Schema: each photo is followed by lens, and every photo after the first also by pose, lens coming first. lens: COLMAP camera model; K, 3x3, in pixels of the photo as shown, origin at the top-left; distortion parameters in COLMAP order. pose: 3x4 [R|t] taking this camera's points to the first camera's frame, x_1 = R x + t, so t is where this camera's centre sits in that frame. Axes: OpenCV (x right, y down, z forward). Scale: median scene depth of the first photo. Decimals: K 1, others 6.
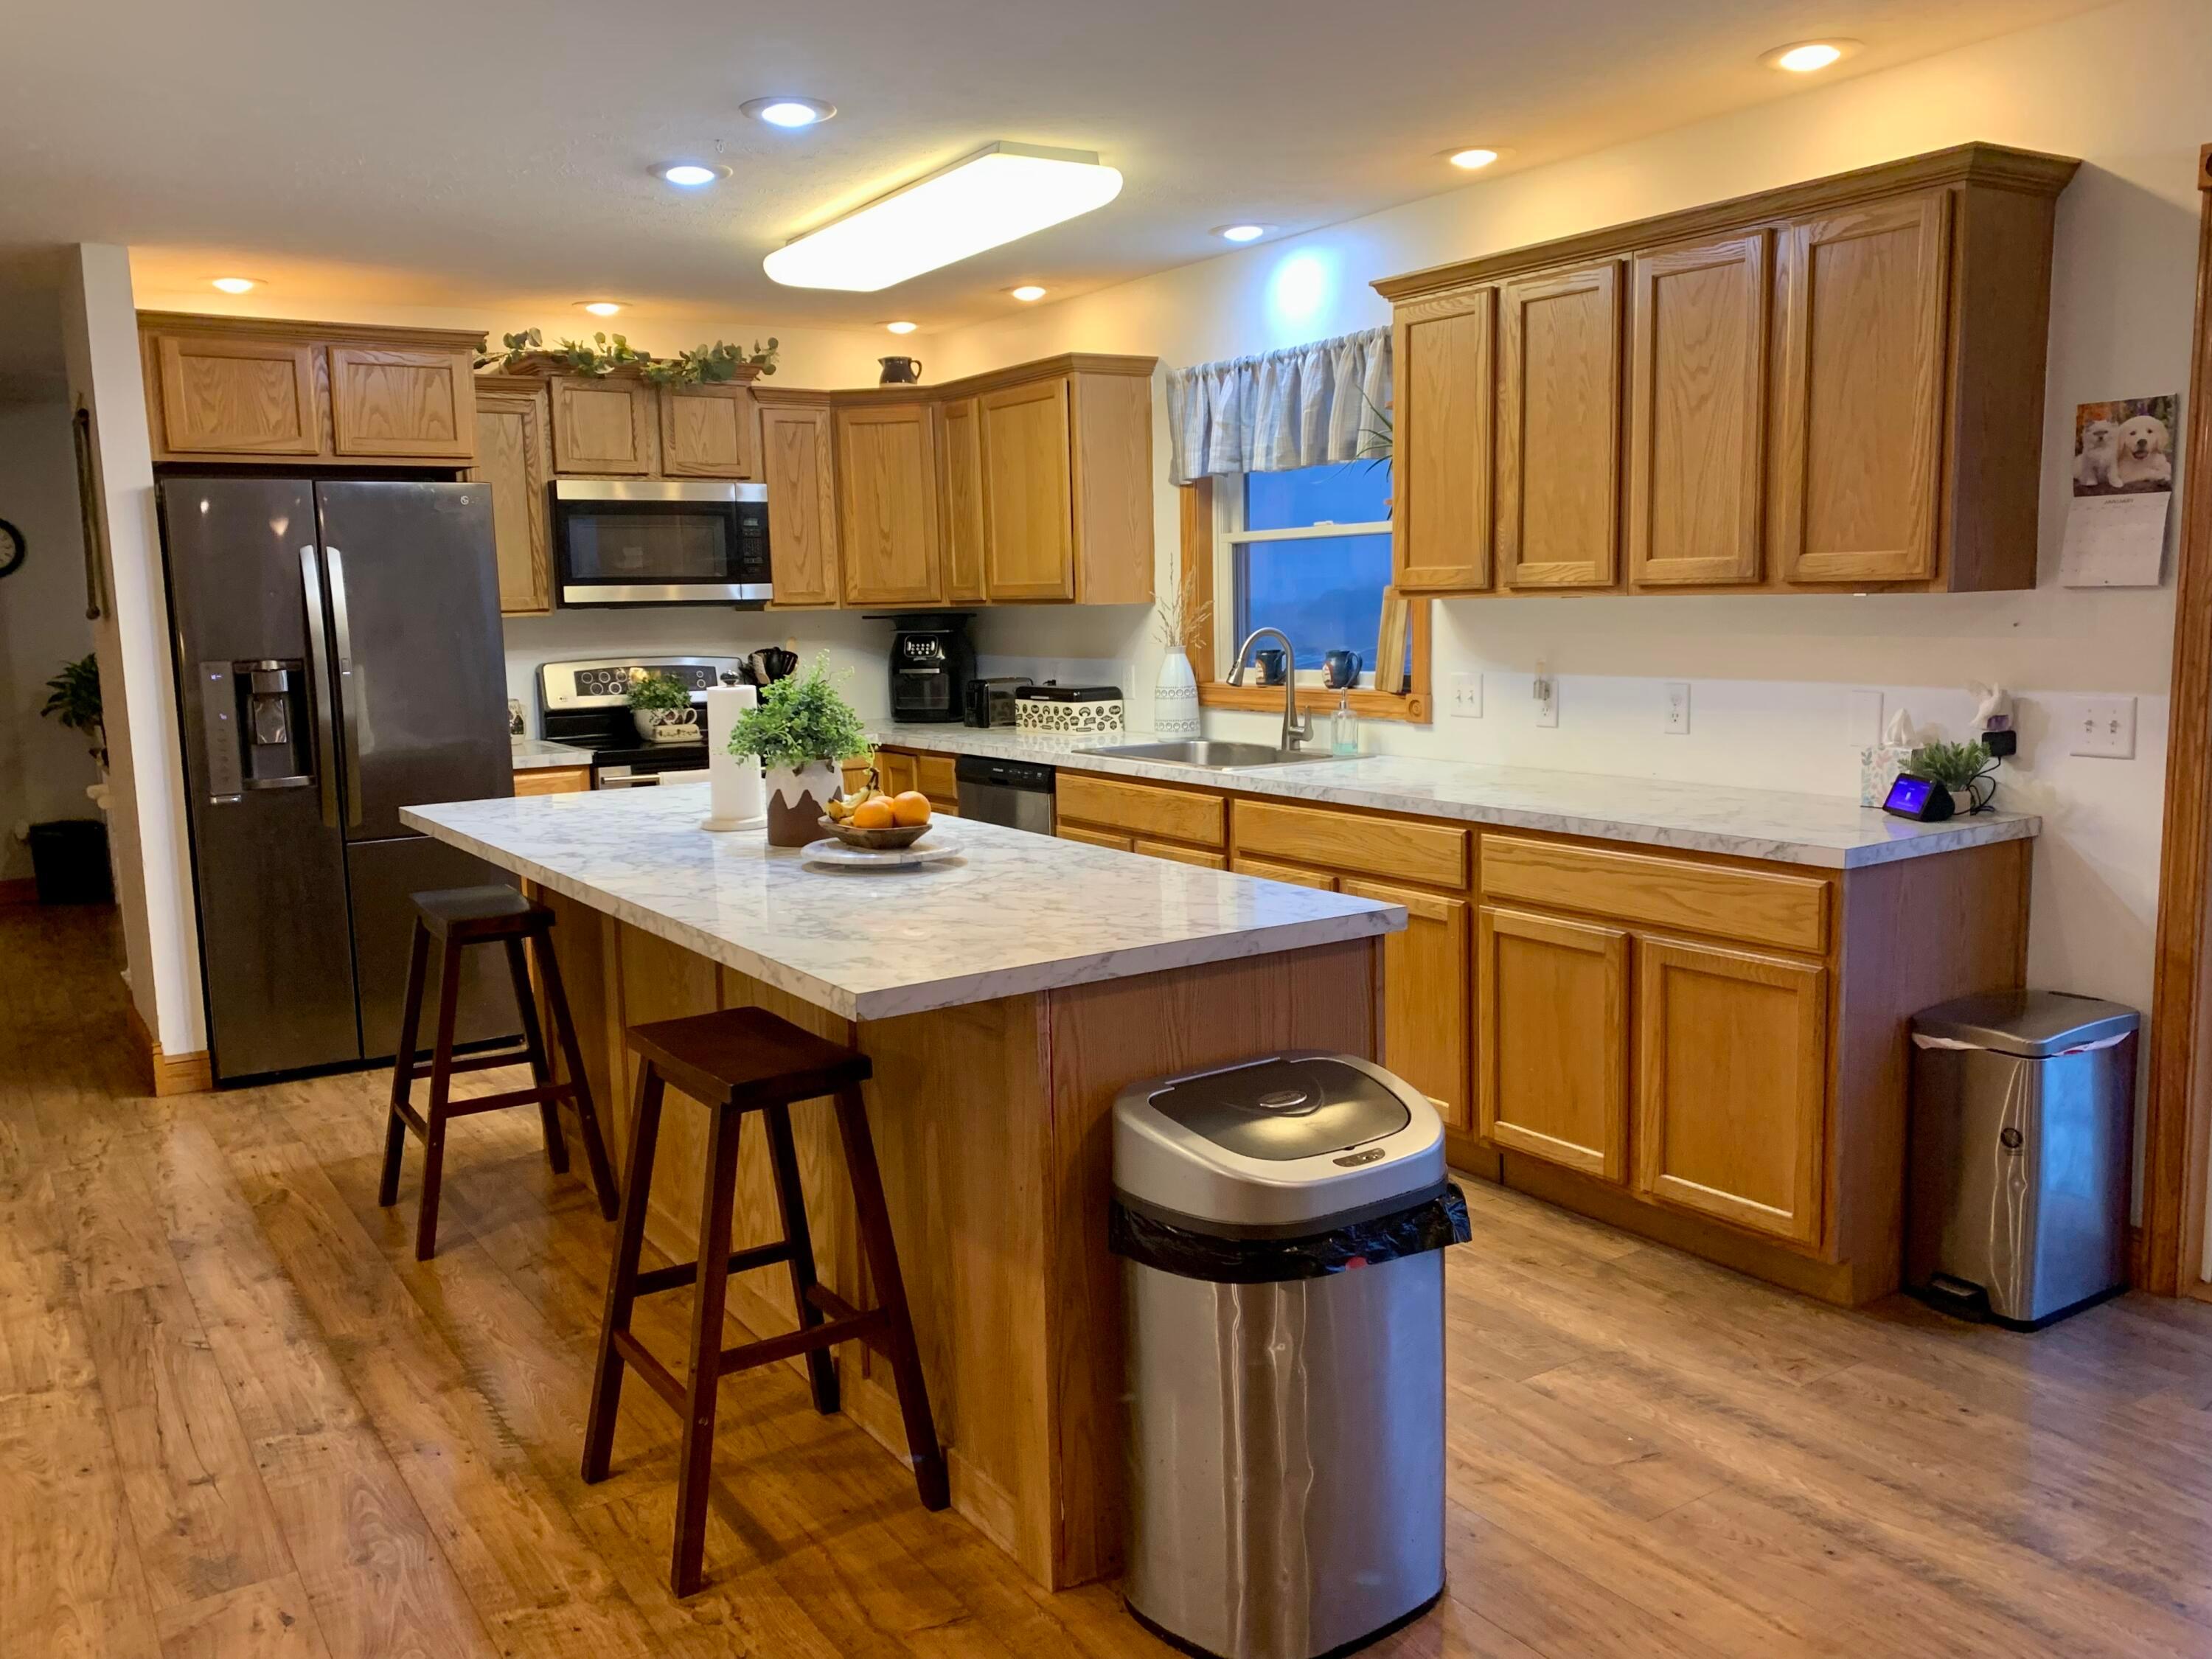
lens RADIAL K [[1766.0, 0, 1074.7], [0, 1766.0, 857.8], [0, 0, 1]] dist [0.062063, -0.085619]
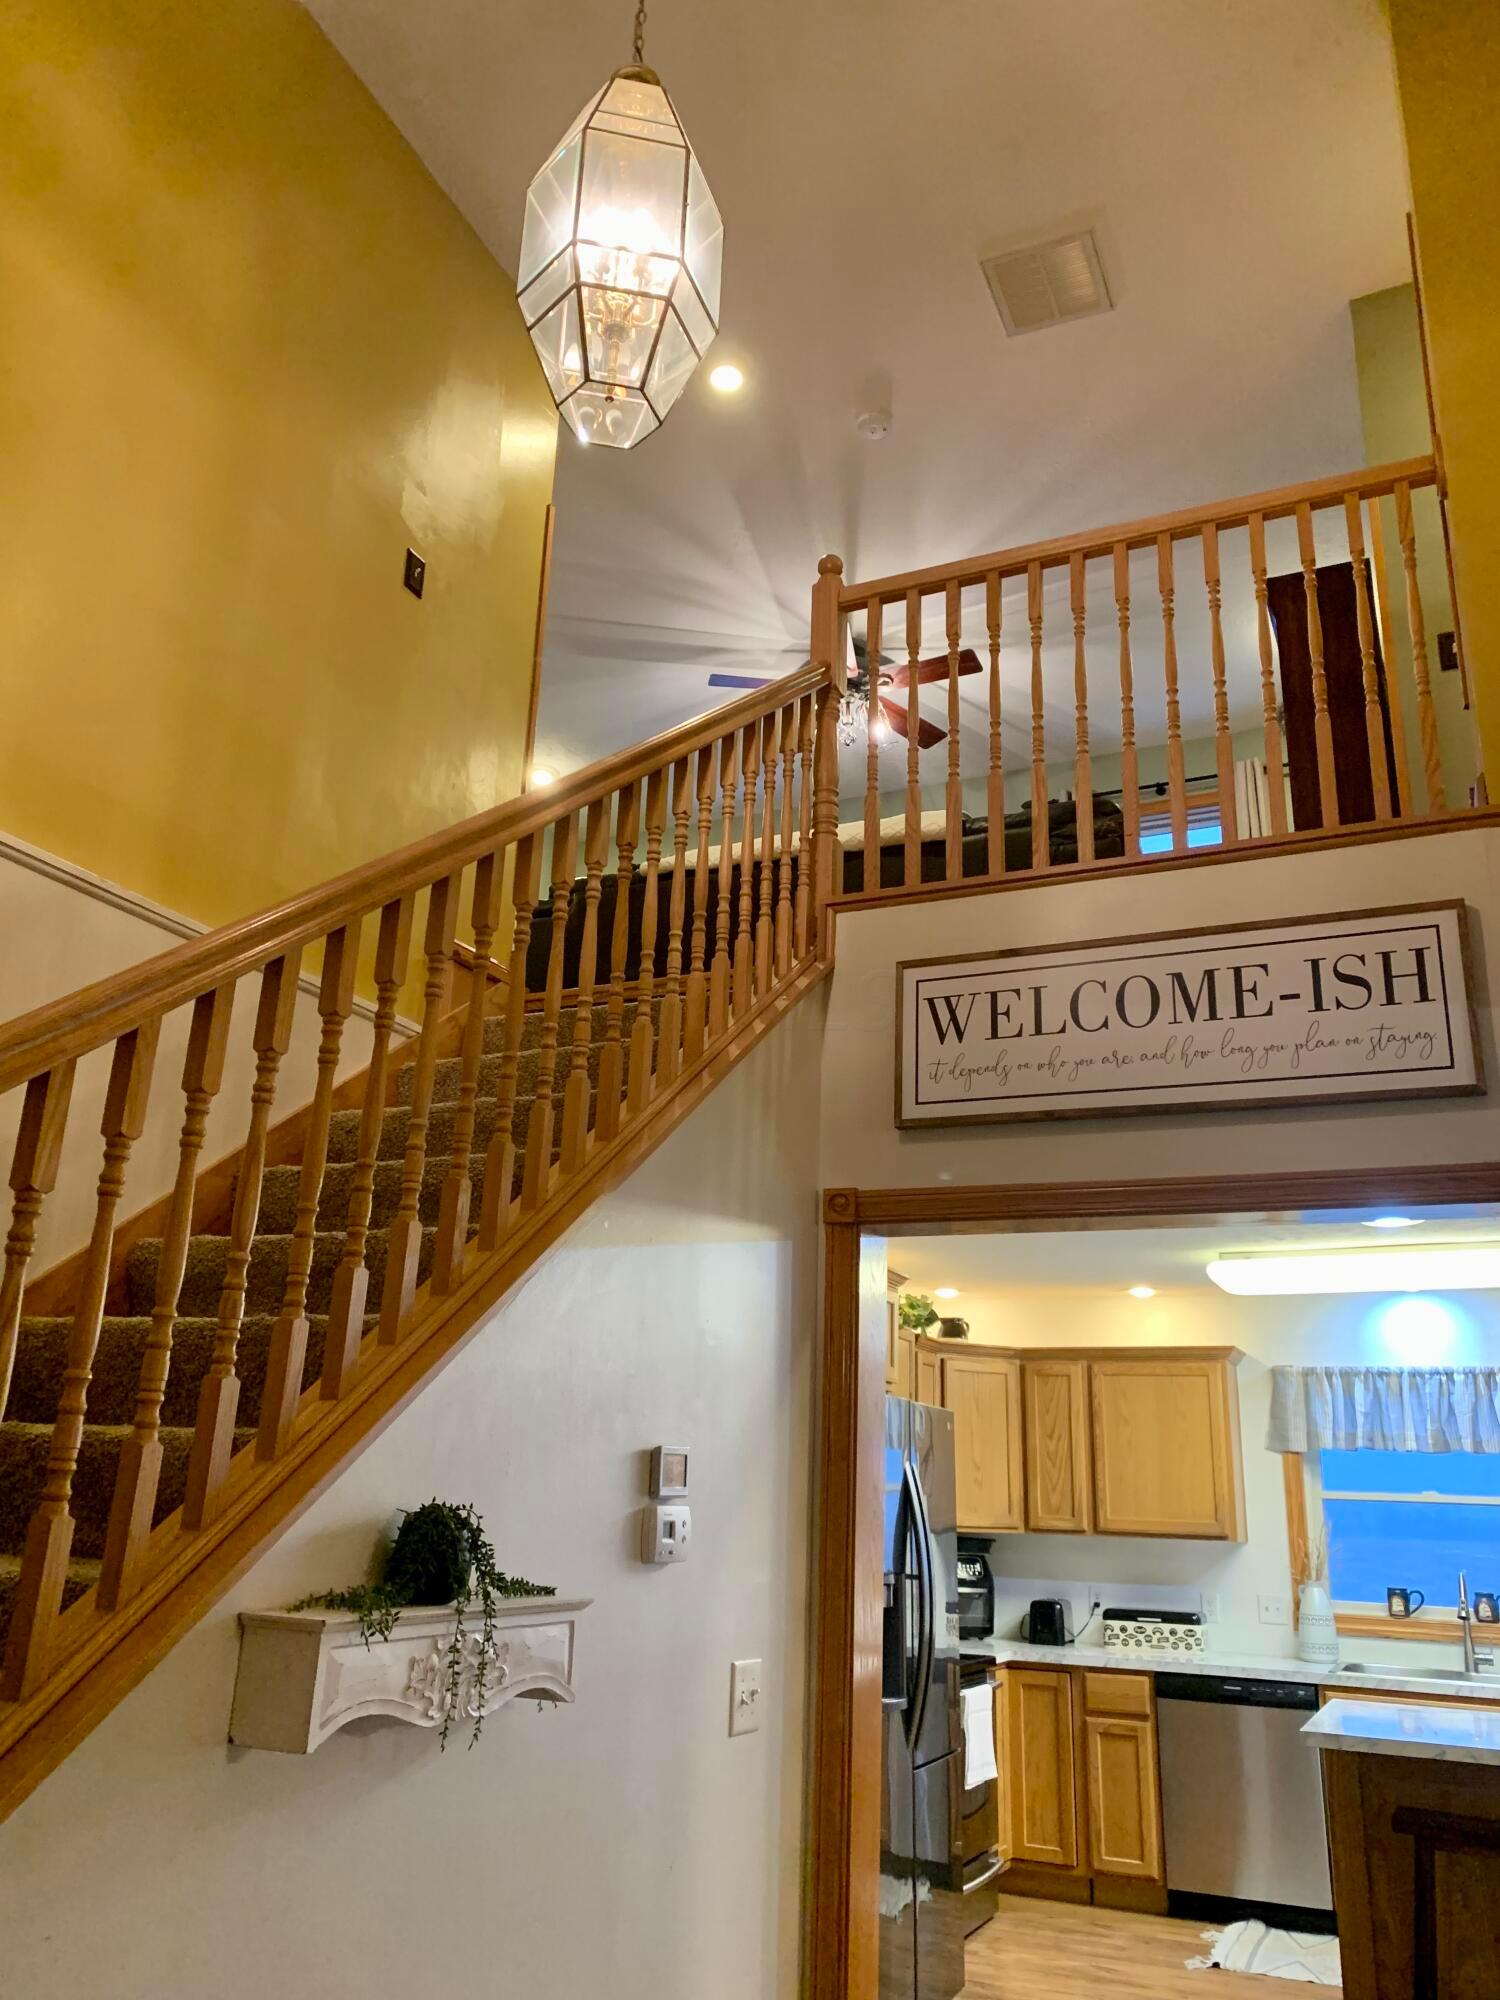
lens RADIAL K [[1510.6, 0, 749.5], [0, 1510.6, 984.1], [0, 0, 1]] dist [0.035287, -0.029532]
pose [[0.835308, 0.227395, 0.500552, -0.954628], [0.028122, 0.891591, -0.451968, -0.018516], [-0.549063, 0.391609, 0.738358, 0.242278]]
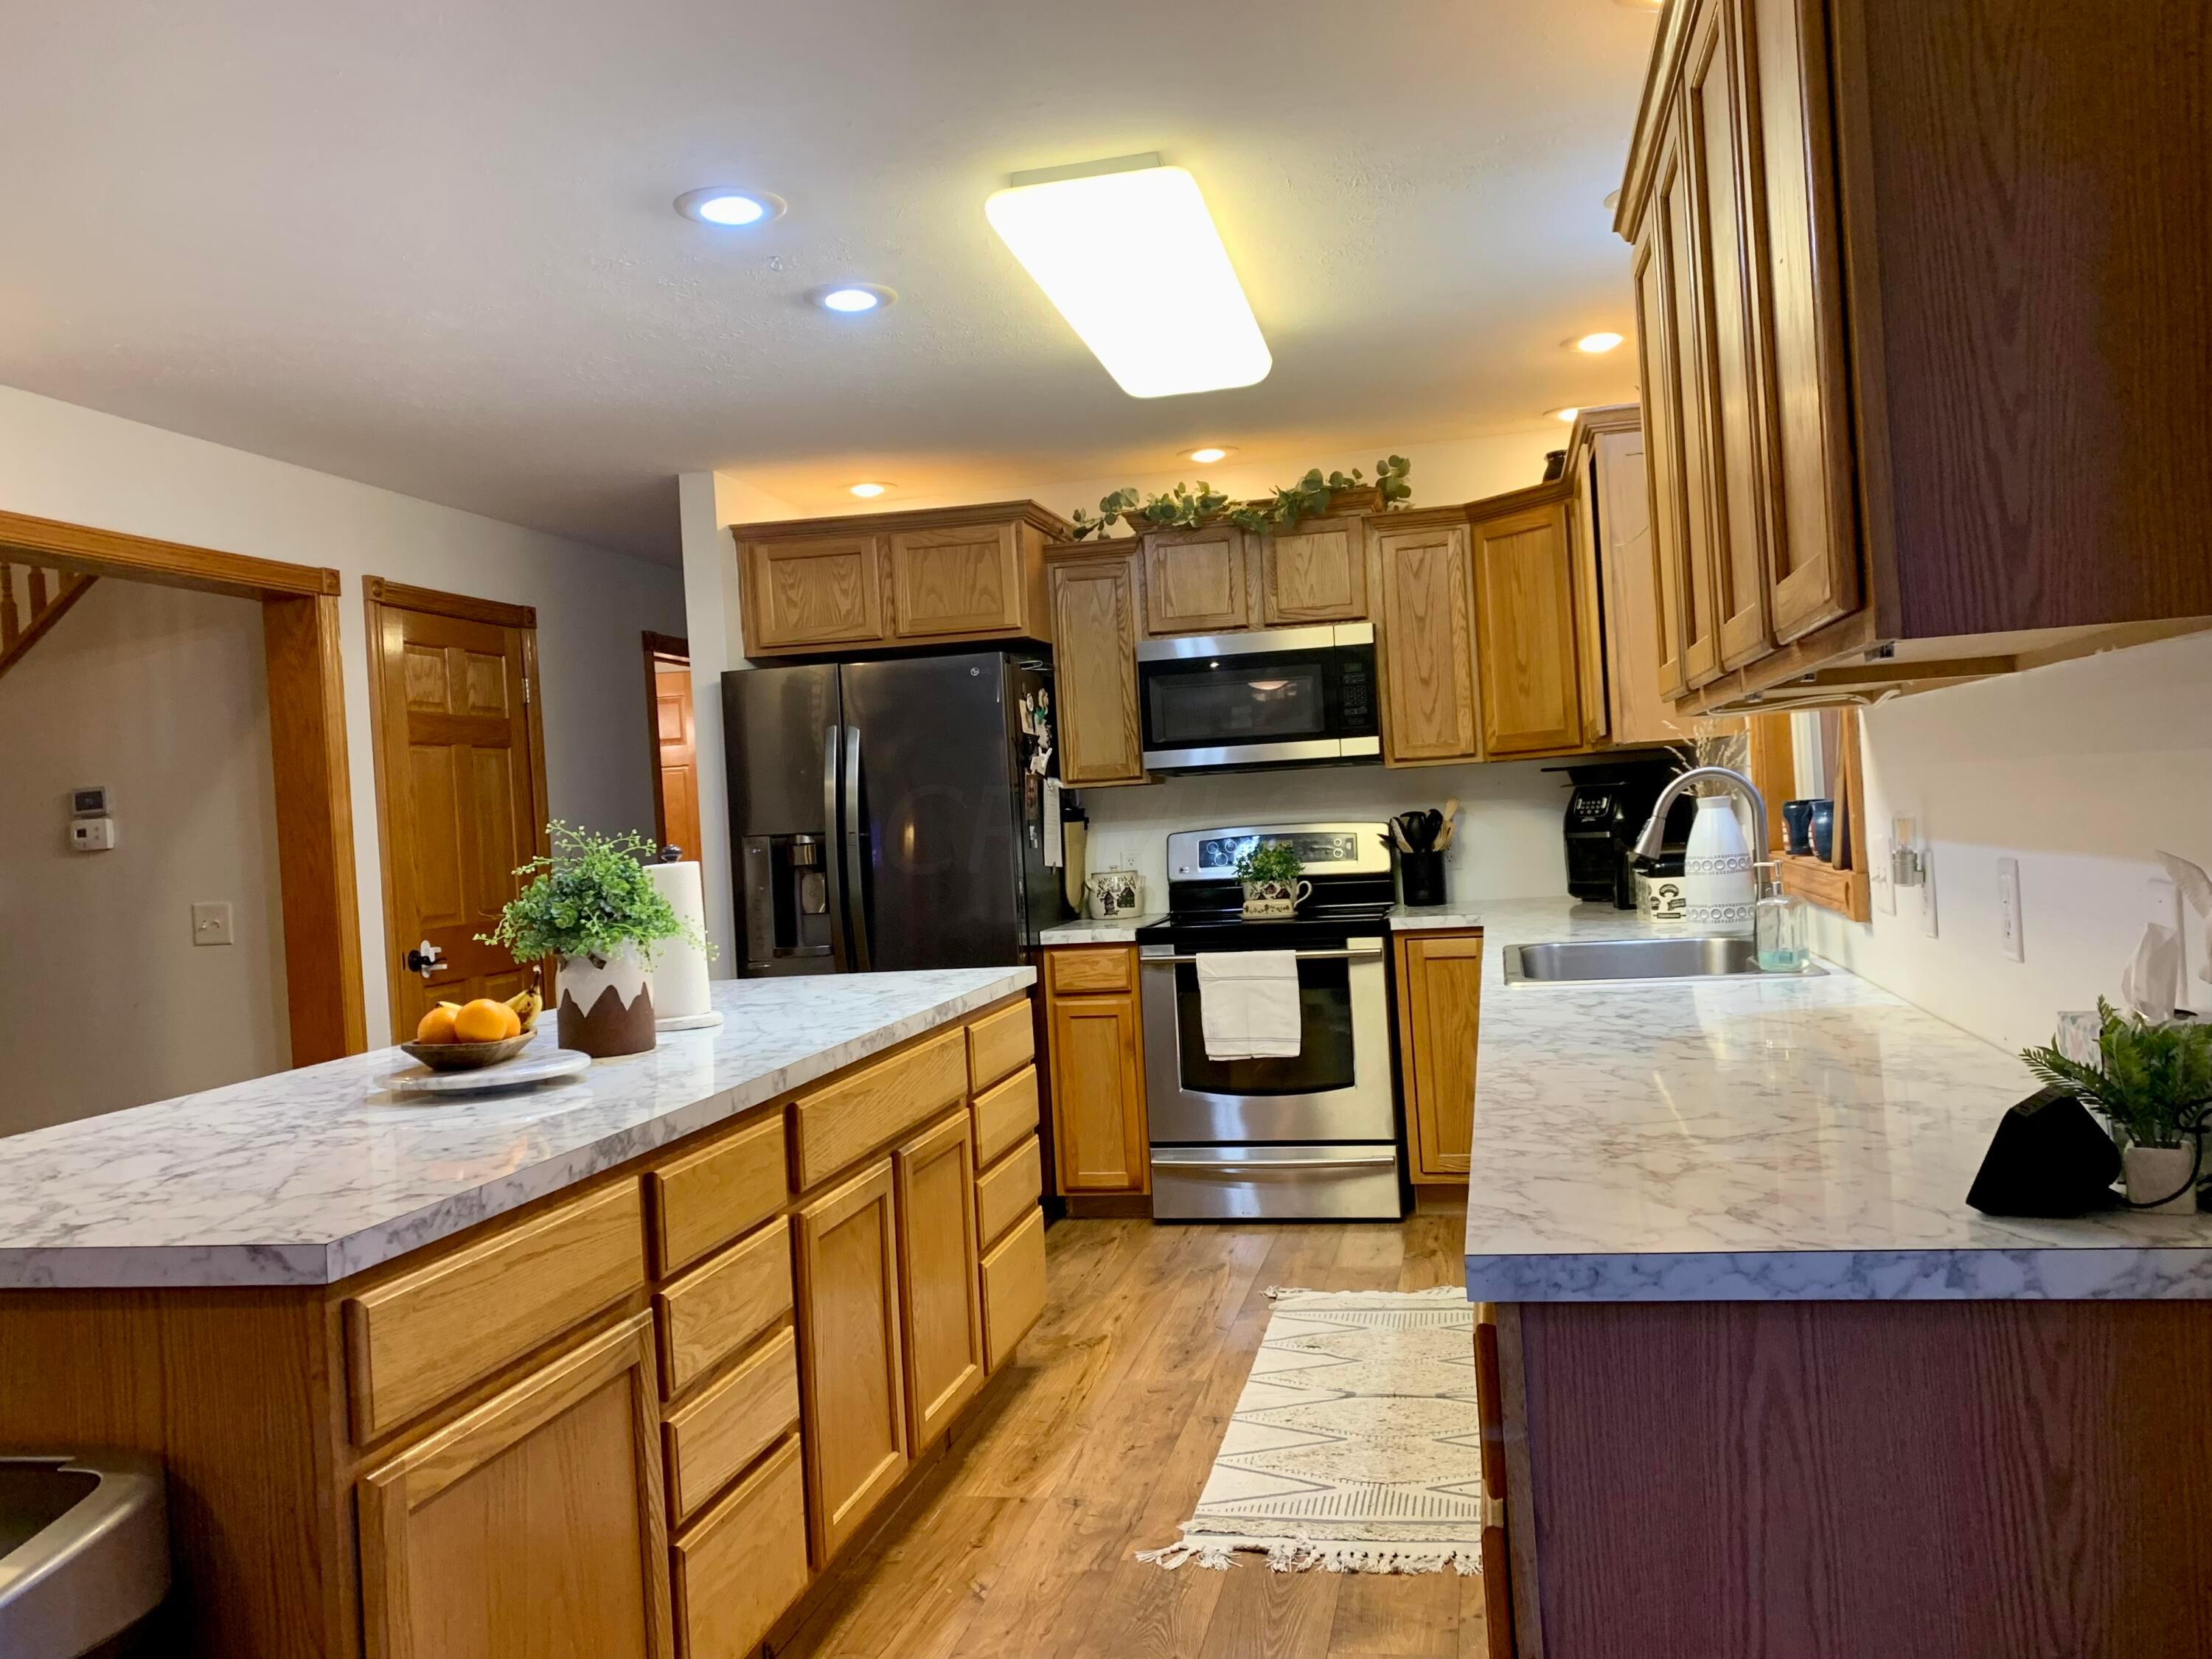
lens RADIAL K [[1766.0, 0, 1120.5], [0, 1766.0, 799.3], [0, 0, 1]] dist [0.062063, -0.085619]
pose [[0.721774, -0.025075, -0.691674, 0.371718], [-0.062028, 0.992979, -0.100725, -0.035446], [0.689343, 0.115604, 0.715151, 0.351201]]
